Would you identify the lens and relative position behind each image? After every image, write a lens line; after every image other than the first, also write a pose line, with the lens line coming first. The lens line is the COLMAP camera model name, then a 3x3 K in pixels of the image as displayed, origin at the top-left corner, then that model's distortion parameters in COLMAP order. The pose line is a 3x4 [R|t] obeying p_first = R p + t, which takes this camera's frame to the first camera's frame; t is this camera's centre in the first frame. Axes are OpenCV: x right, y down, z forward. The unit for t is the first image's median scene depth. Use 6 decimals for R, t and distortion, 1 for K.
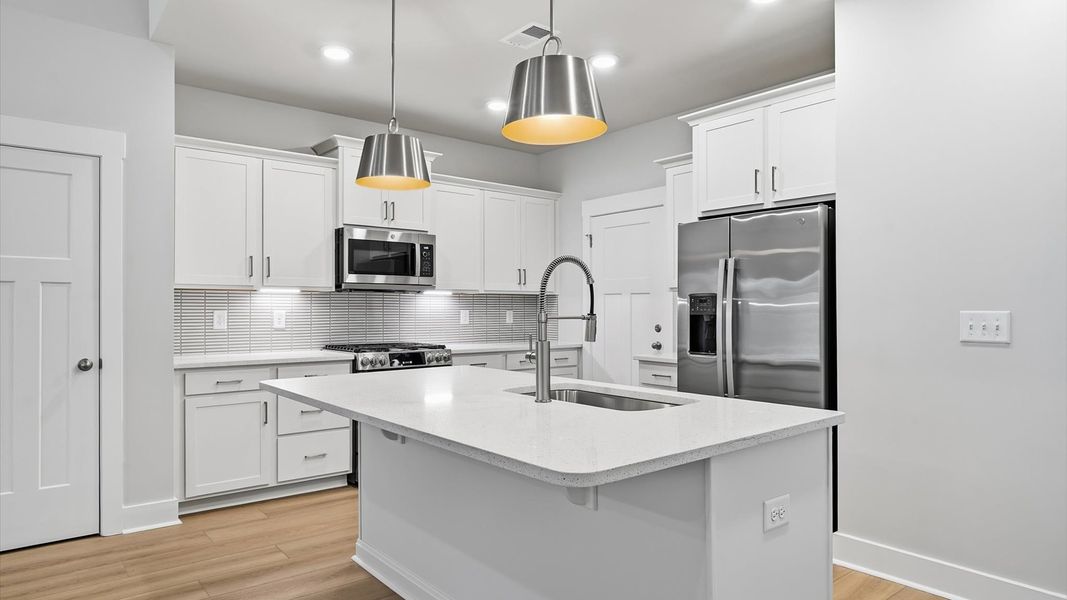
lens RADIAL K [[644.8, 0, 533.6], [0, 644.8, 305.4], [0, 0, 1]] dist [-0.024263, -0.000804]
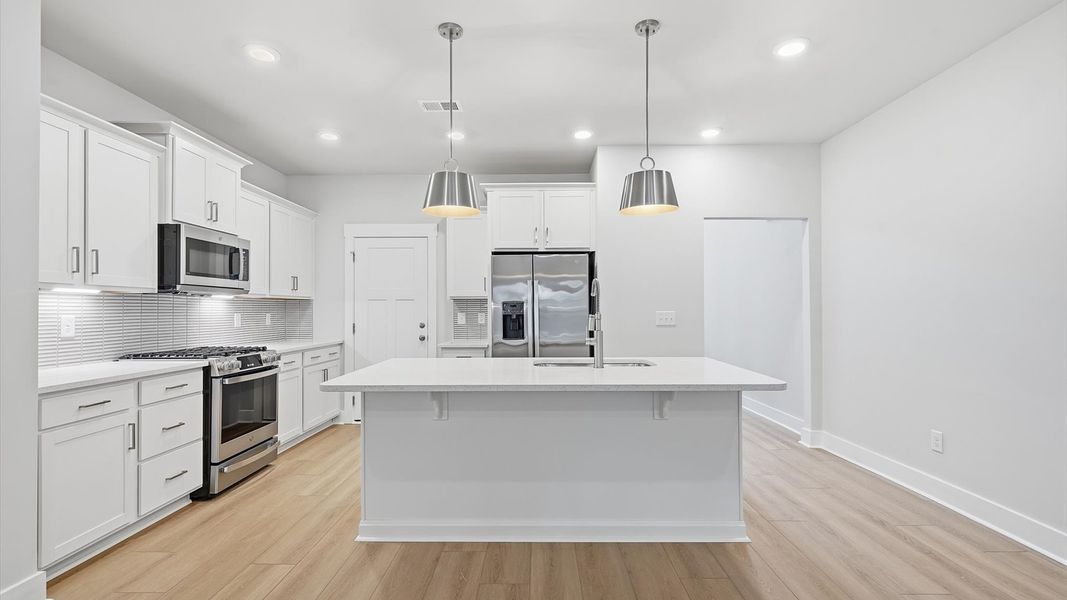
lens RADIAL K [[493.0, 0, 533.1], [0, 493.0, 301.8], [0, 0, 1]] dist [0.018839, 0.000032]
pose [[0.639076, 0.010707, 0.769069, -0.578005], [0.000507, 0.999897, -0.014342, 0.000503], [-0.769143, 0.009555, 0.639005, 0.172723]]
